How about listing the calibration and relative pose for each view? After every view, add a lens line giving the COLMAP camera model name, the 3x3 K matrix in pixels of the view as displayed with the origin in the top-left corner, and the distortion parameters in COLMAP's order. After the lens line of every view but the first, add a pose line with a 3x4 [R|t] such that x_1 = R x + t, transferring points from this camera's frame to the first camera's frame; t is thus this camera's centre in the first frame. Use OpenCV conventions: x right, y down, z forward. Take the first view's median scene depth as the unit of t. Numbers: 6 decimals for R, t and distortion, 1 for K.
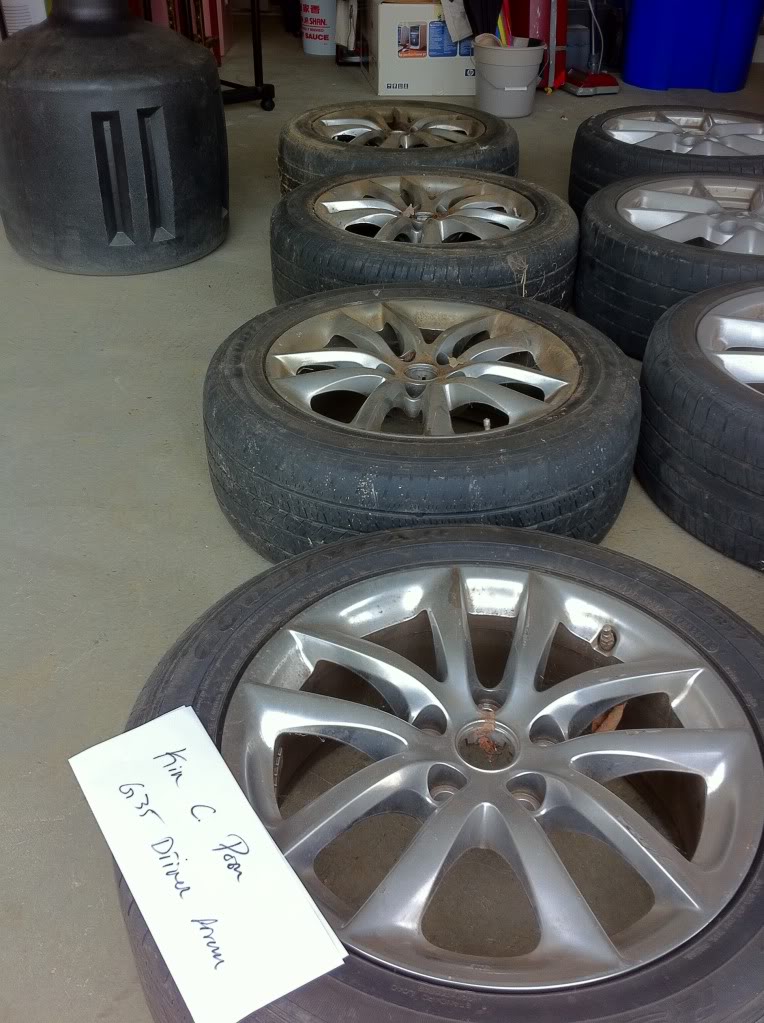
lens RADIAL K [[935.7, 0, 382.0], [0, 935.7, 511.5], [0, 0, 1]] dist [0.065289, -0.225444]
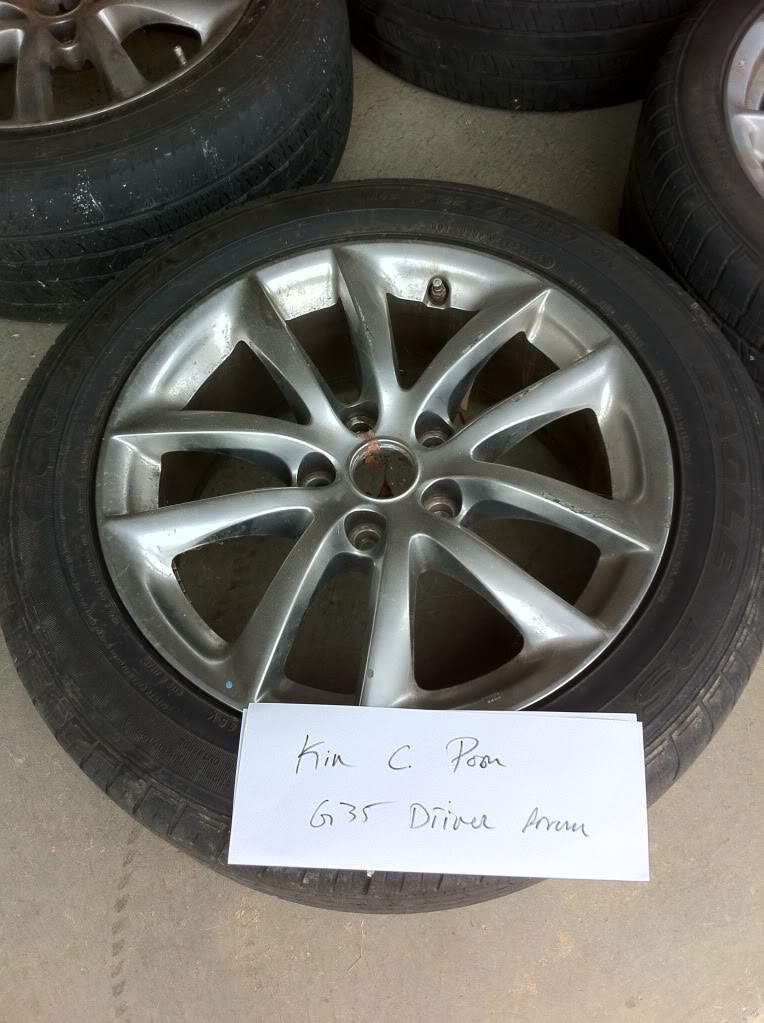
lens RADIAL K [[935.7, 0, 382.0], [0, 935.7, 511.5], [0, 0, 1]] dist [0.065289, -0.225444]
pose [[0.880481, -0.441095, 0.173747, -0.060286], [0.311004, 0.814028, 0.490546, -0.151787], [-0.357812, -0.377880, 0.853919, 0.160518]]
